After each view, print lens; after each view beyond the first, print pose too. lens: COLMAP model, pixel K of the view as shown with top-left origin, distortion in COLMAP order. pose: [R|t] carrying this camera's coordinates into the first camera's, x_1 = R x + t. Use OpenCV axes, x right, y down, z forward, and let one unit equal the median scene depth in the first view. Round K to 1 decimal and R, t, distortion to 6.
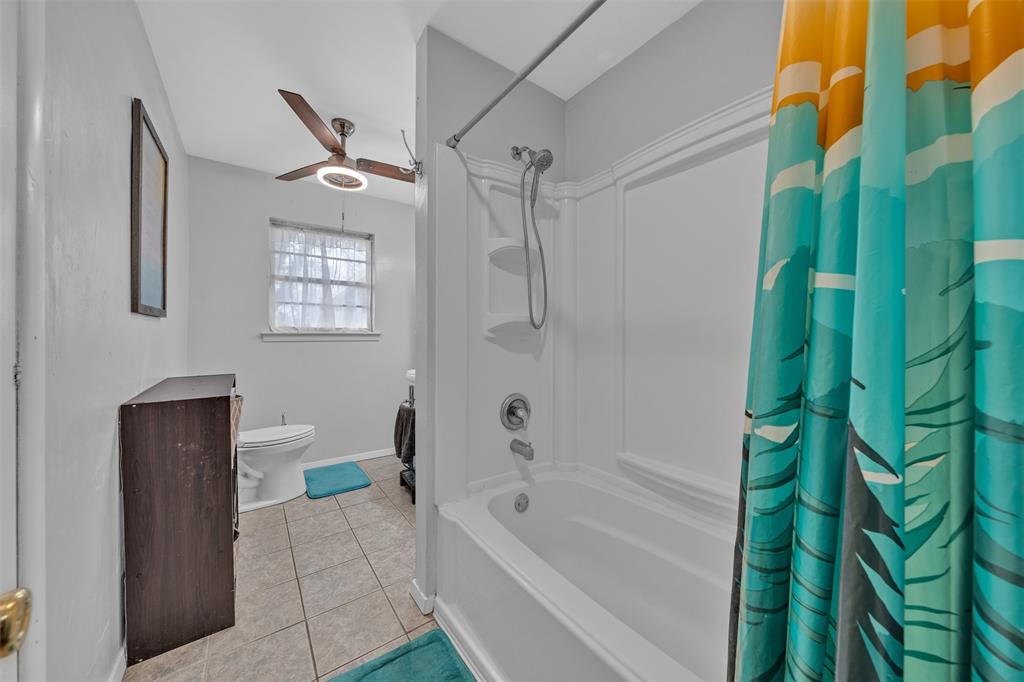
lens RADIAL K [[359.0, 0, 512.0], [0, 359.0, 341.0], [0, 0, 1]] dist [-0.000551, 0.000016]
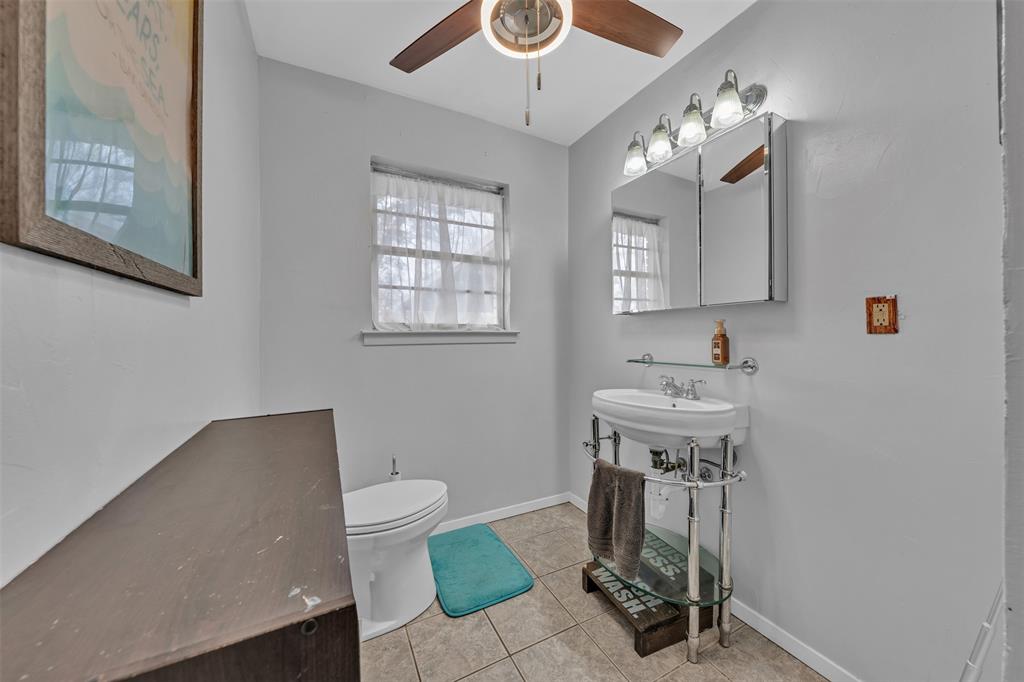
lens RADIAL K [[362.8, 0, 512.0], [0, 362.8, 341.0], [0, 0, 1]] dist [0.007800, -0.000072]
pose [[0.986874, -0.010365, -0.161161, -0.295677], [0.009883, 0.999944, -0.003791, -0.001236], [0.161191, 0.002148, 0.986921, 0.358662]]
